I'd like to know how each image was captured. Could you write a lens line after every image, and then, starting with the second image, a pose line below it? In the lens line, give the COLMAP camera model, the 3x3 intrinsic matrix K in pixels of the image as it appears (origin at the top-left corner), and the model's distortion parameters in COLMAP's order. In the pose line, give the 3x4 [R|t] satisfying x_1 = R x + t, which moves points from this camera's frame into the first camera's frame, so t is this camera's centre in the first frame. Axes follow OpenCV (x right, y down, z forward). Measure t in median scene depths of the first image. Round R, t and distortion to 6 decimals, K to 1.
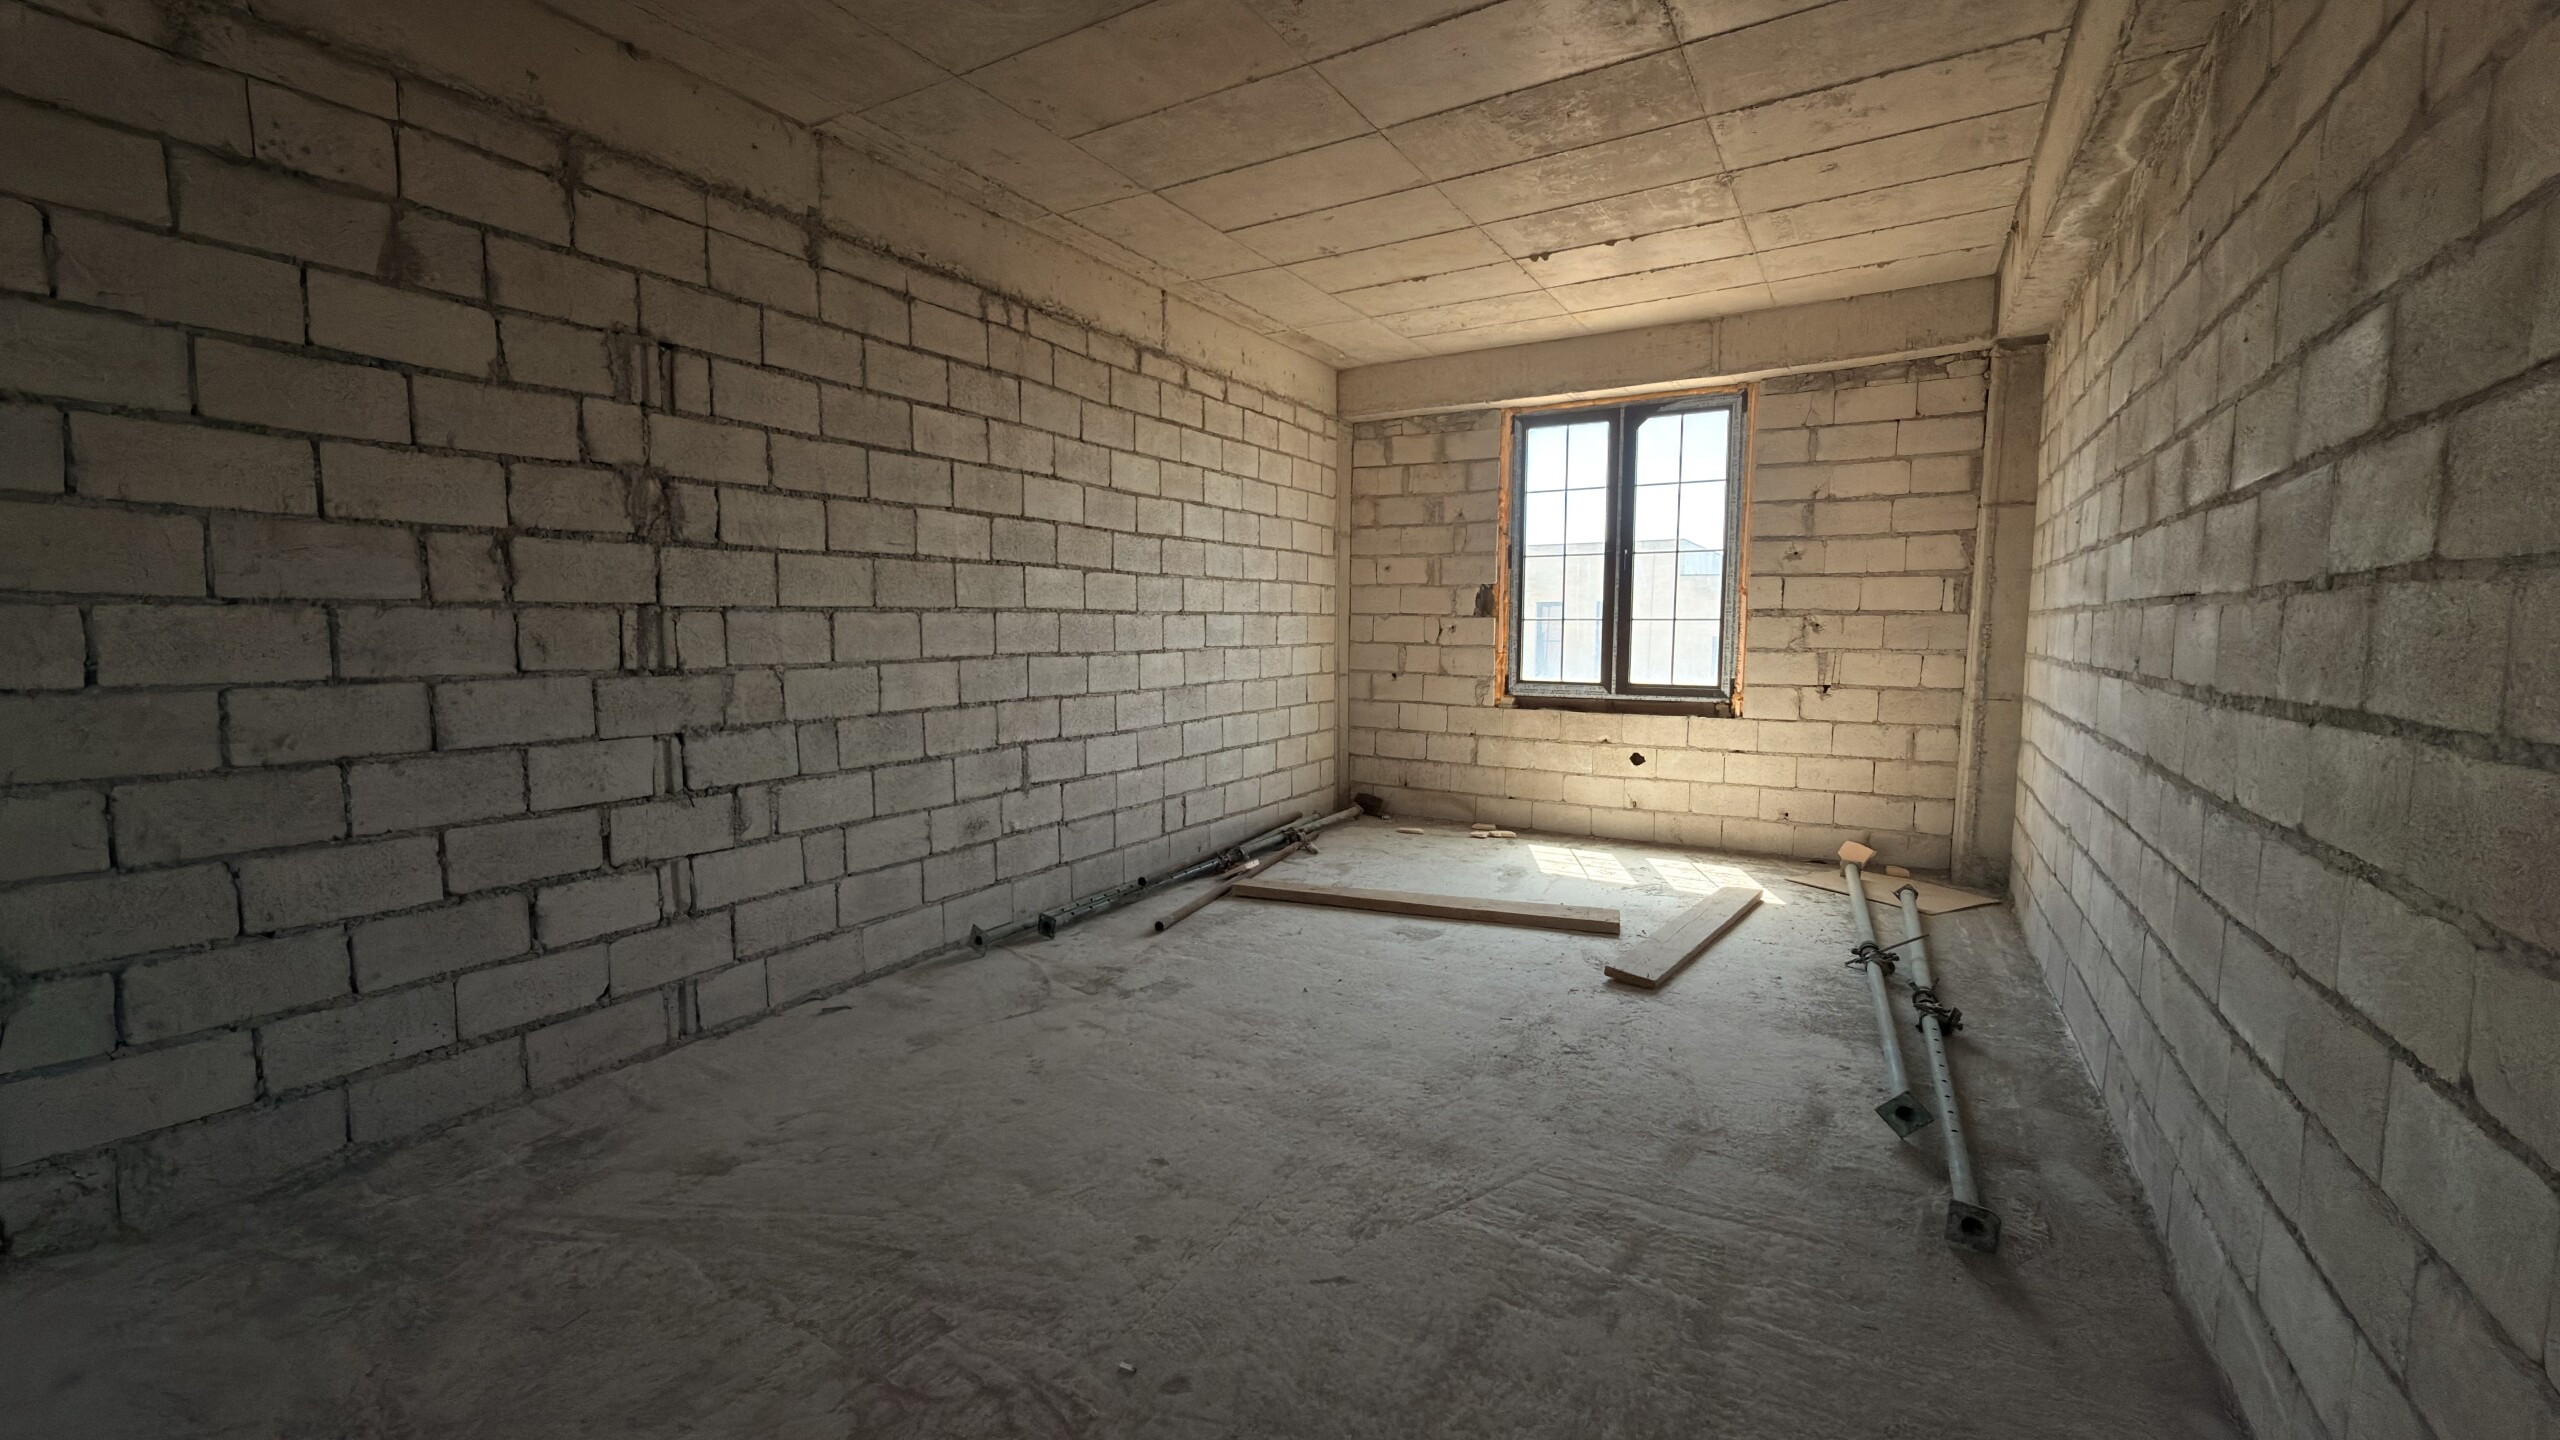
lens RADIAL K [[1019.5, 0, 1282.5], [0, 1019.5, 724.5], [0, 0, 1]] dist [0.001197, -0.000514]
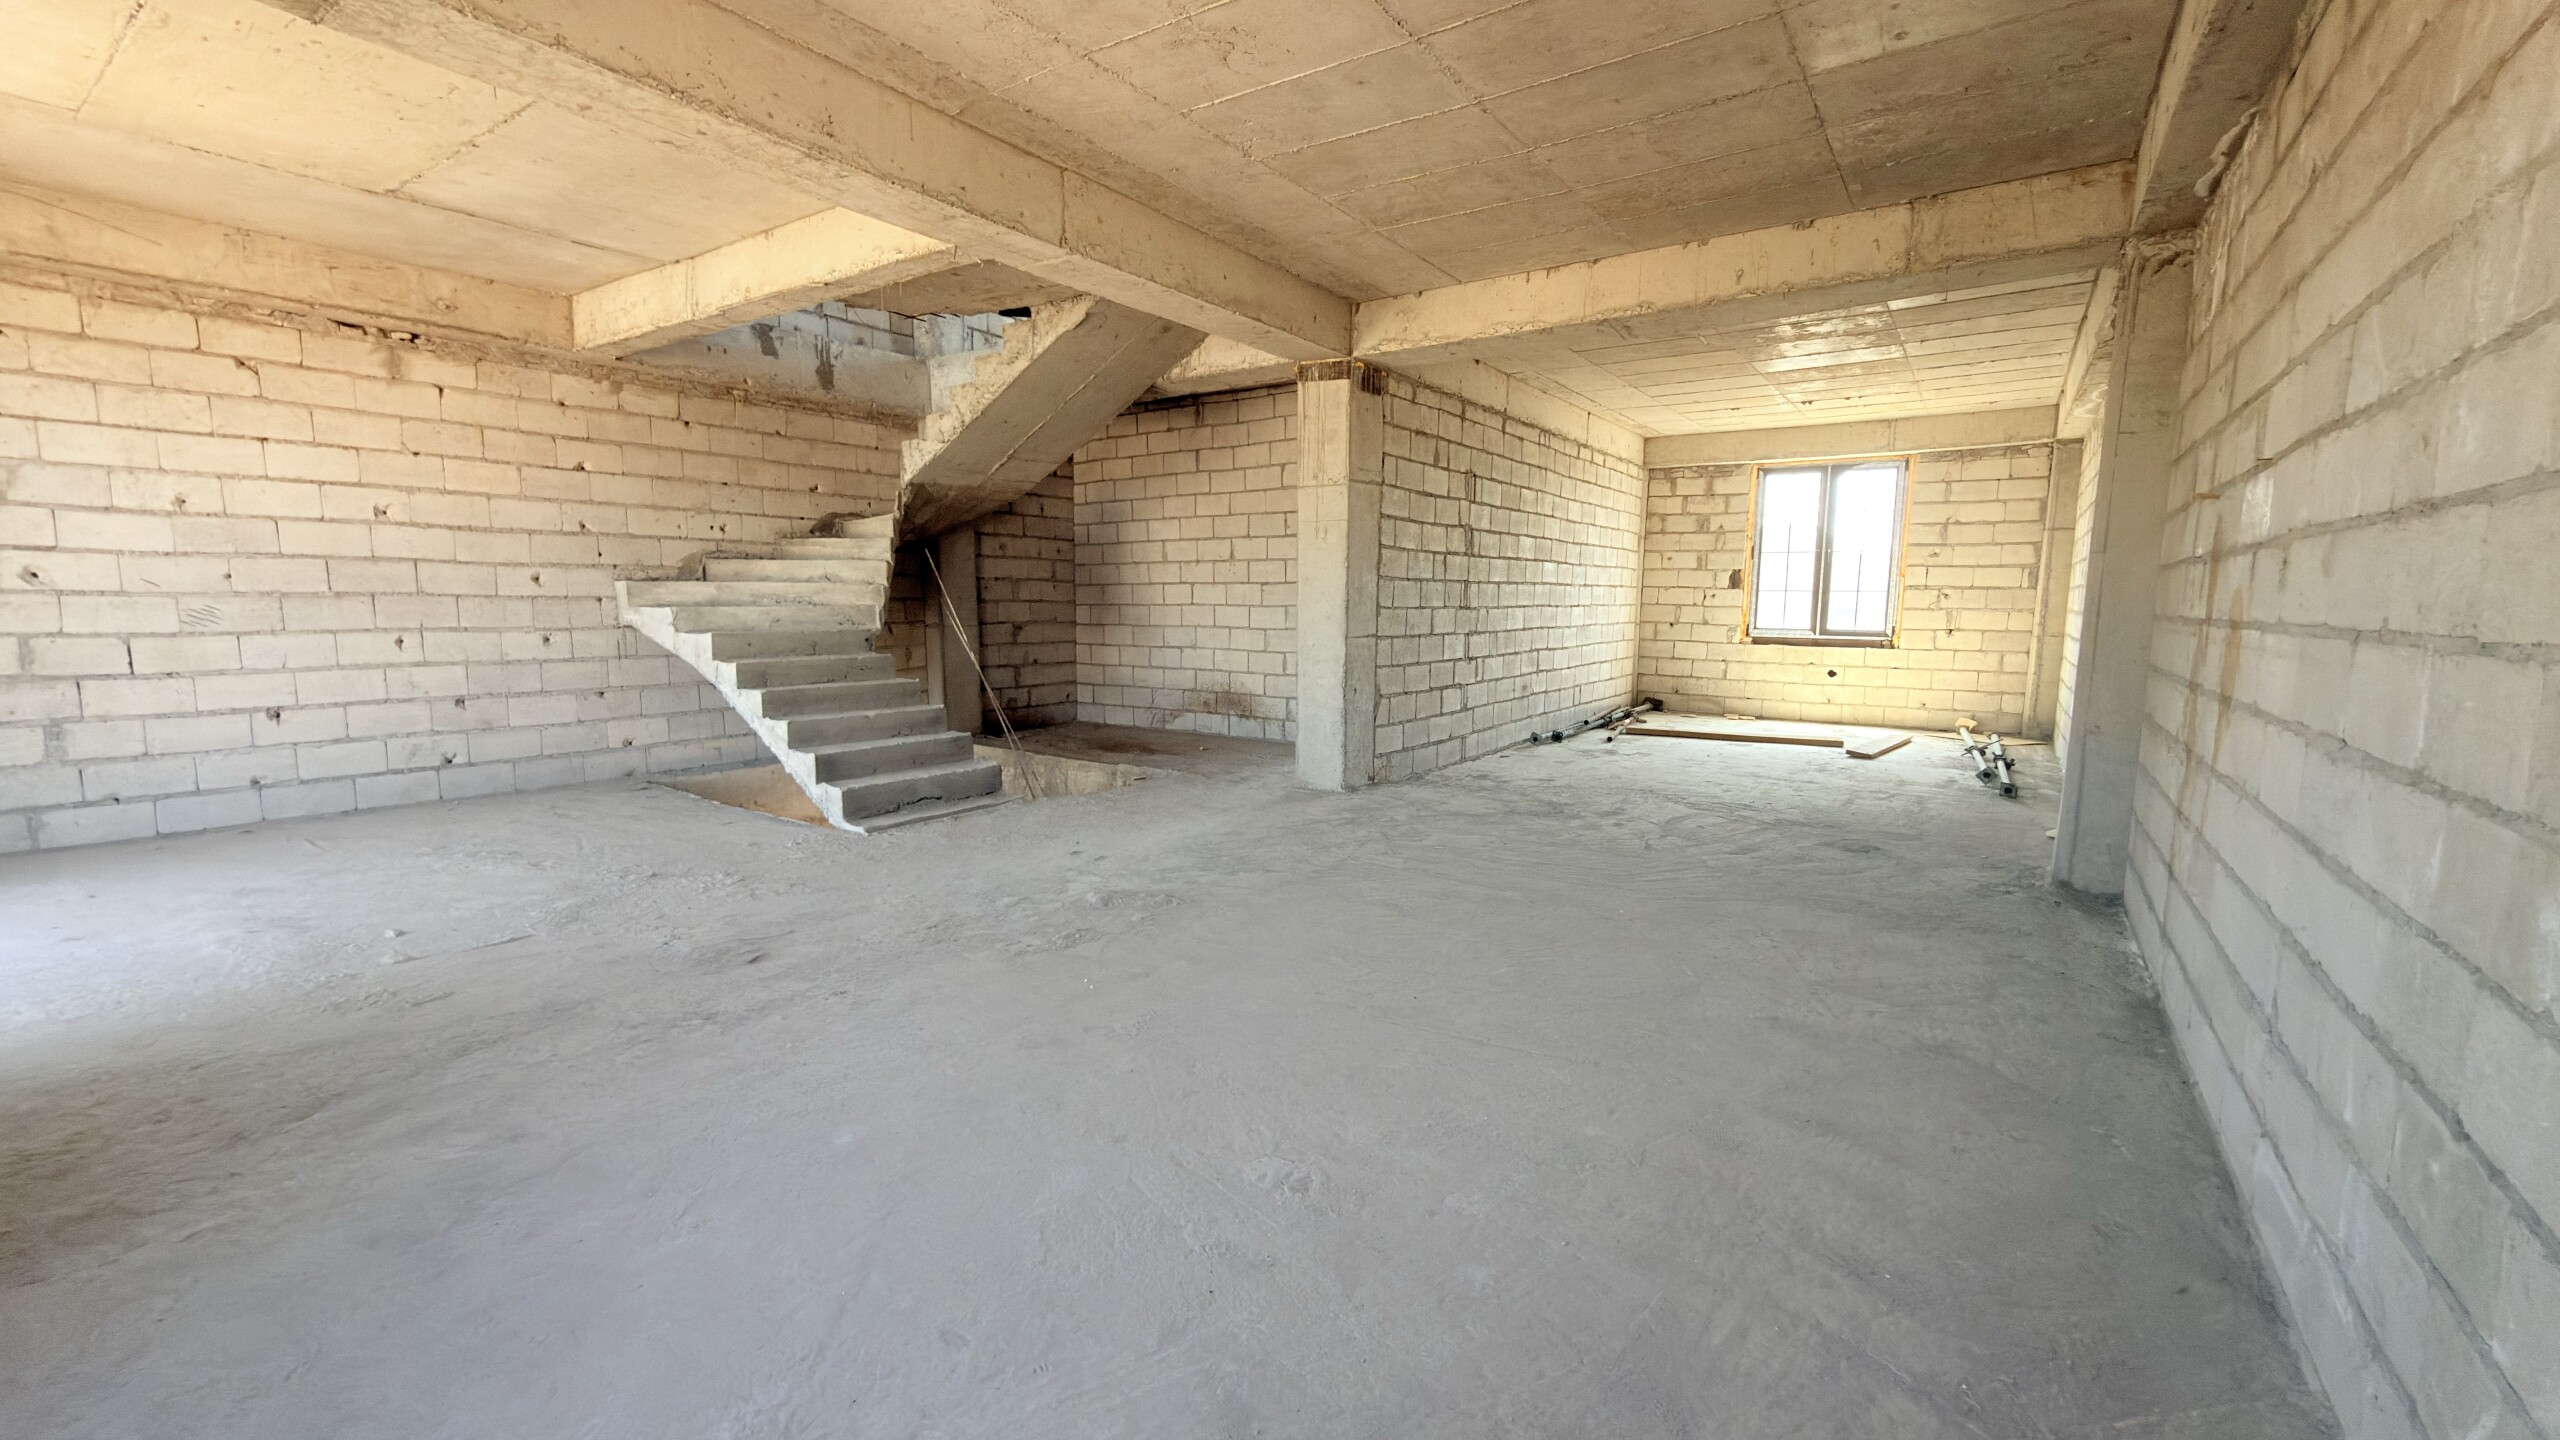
lens RADIAL K [[1019.5, 0, 1282.5], [0, 1019.5, 724.5], [0, 0, 1]] dist [0.001197, -0.000514]
pose [[0.997283, 0.016803, -0.071729, -0.674345], [-0.014876, 0.999516, 0.027314, 0.131292], [0.072153, -0.026172, 0.997050, -1.161581]]
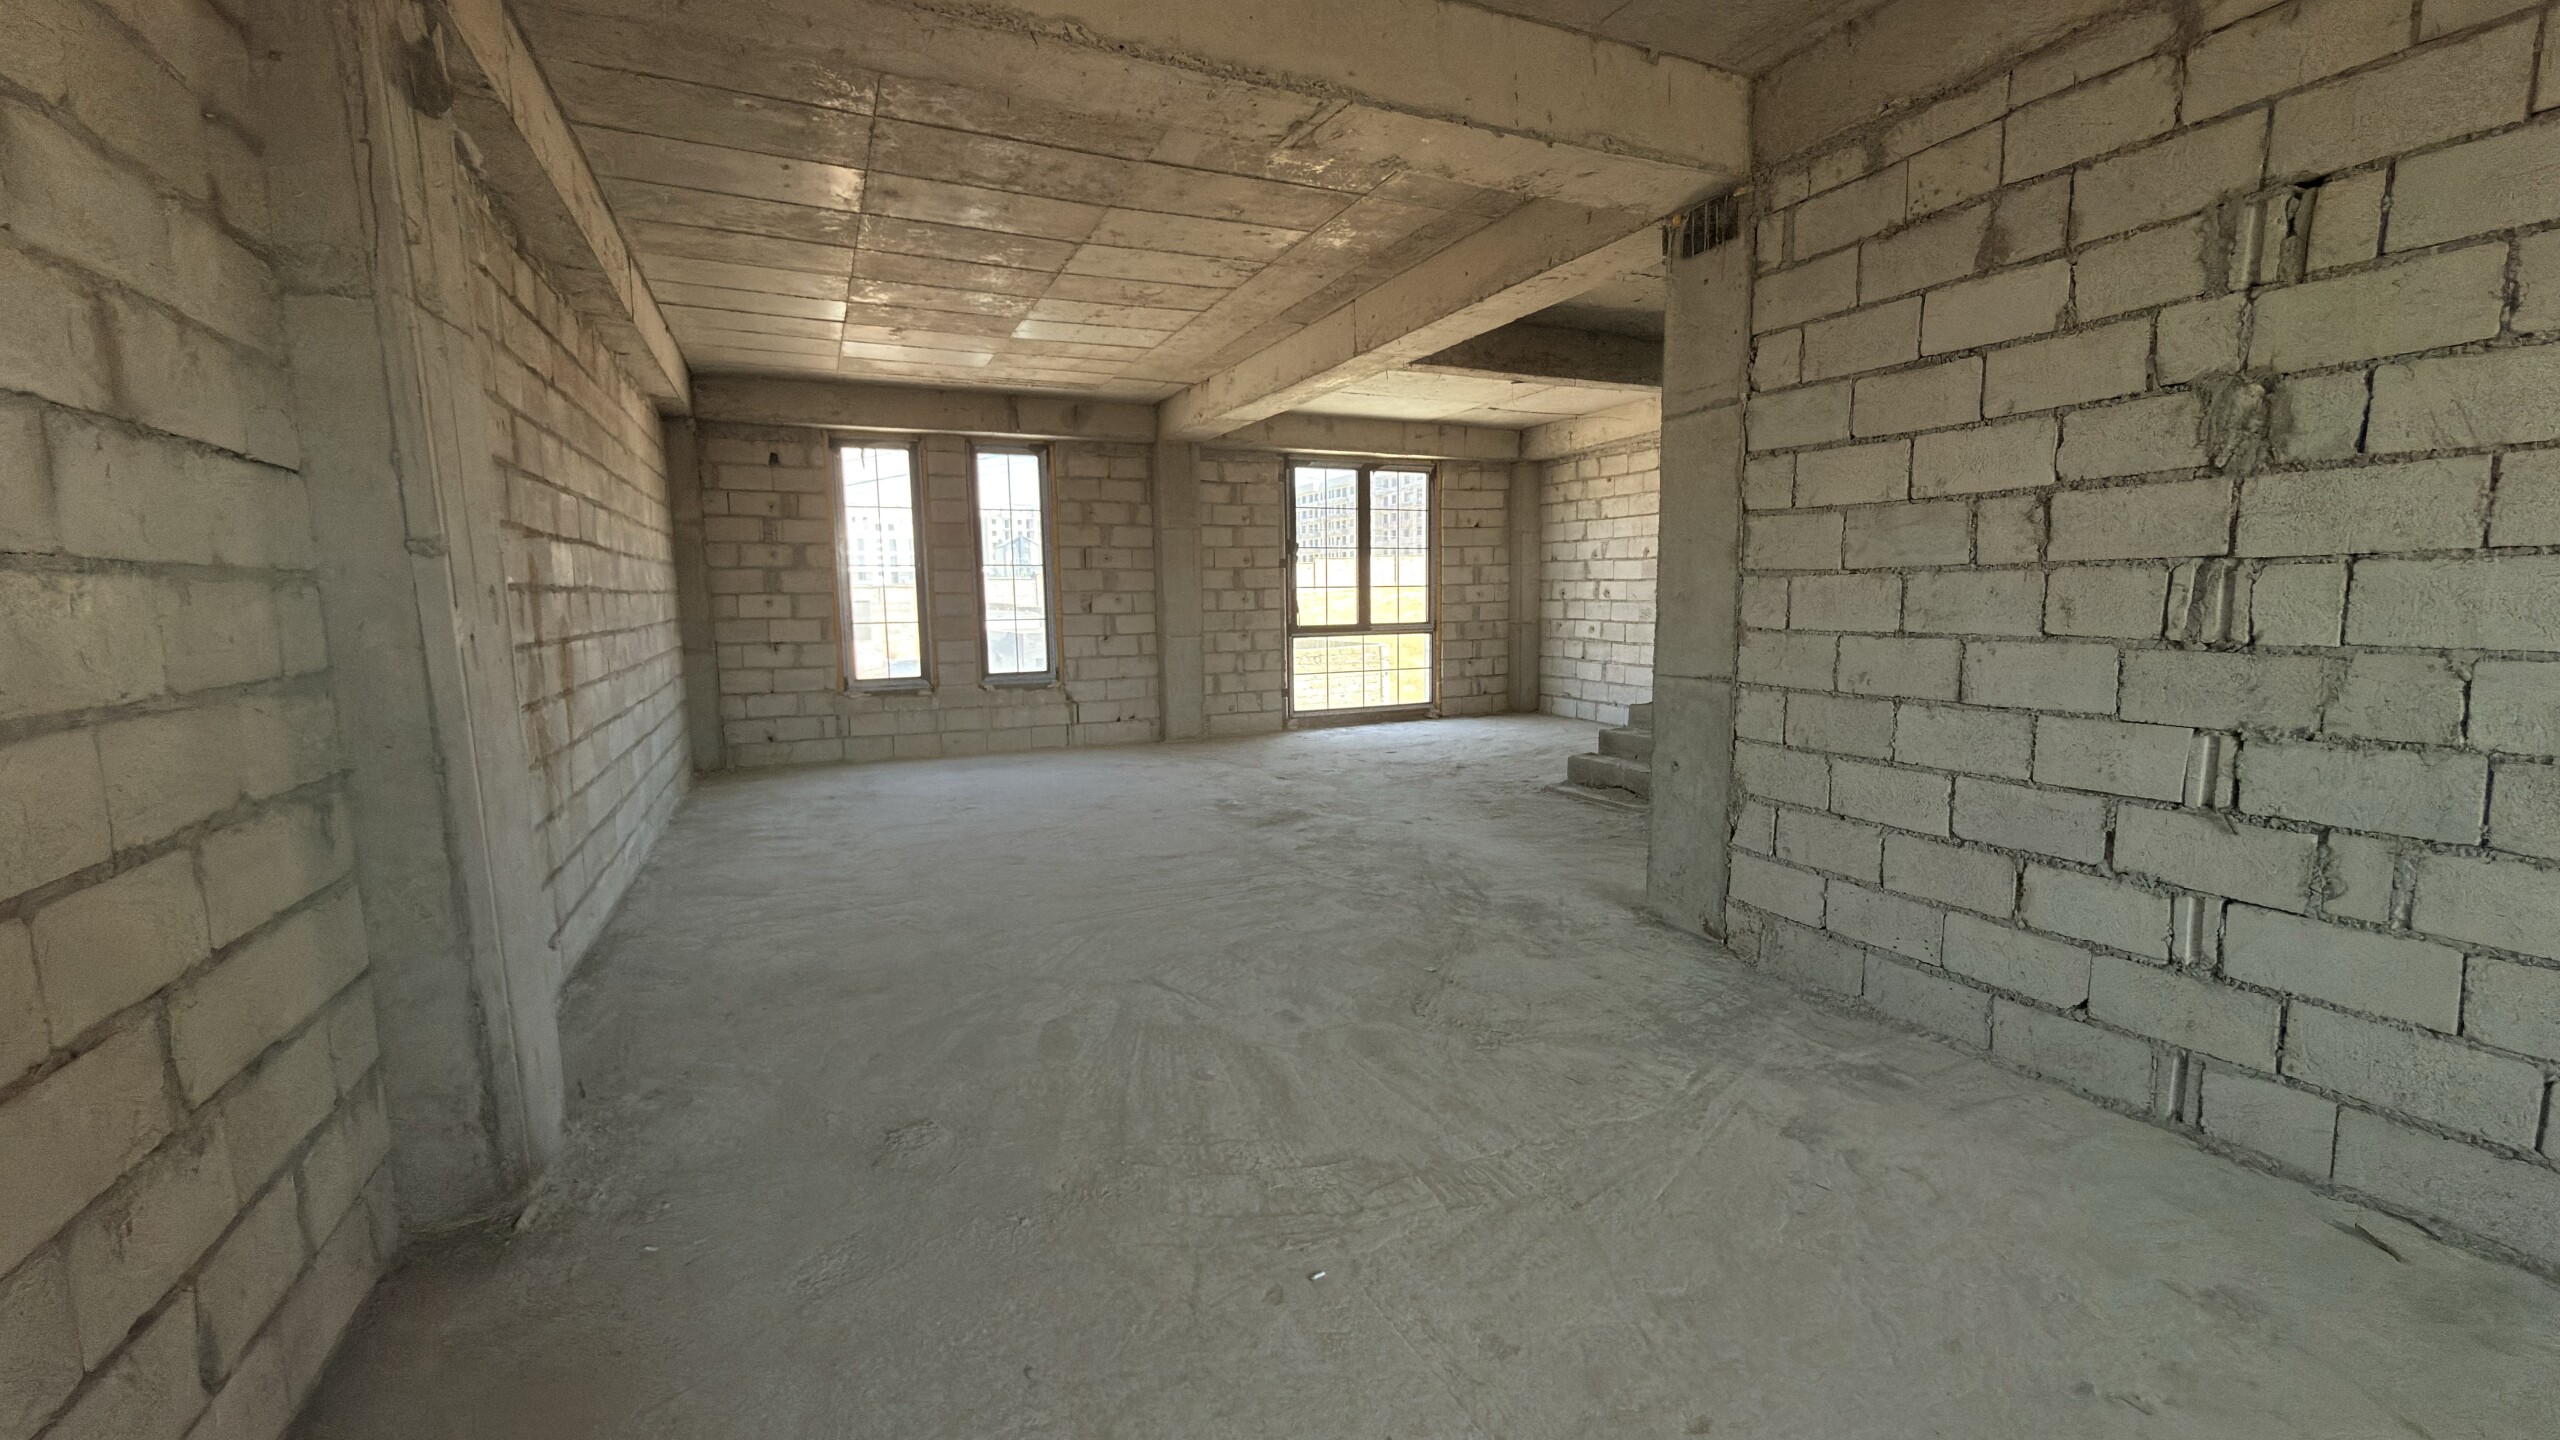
lens RADIAL K [[1019.5, 0, 1282.5], [0, 1019.5, 724.5], [0, 0, 1]] dist [0.001197, -0.000514]
pose [[-0.567253, 0.112420, -0.815834, 0.312923], [-0.064813, 0.981472, 0.180310, -0.066539], [0.820989, 0.155158, -0.549457, 0.660745]]
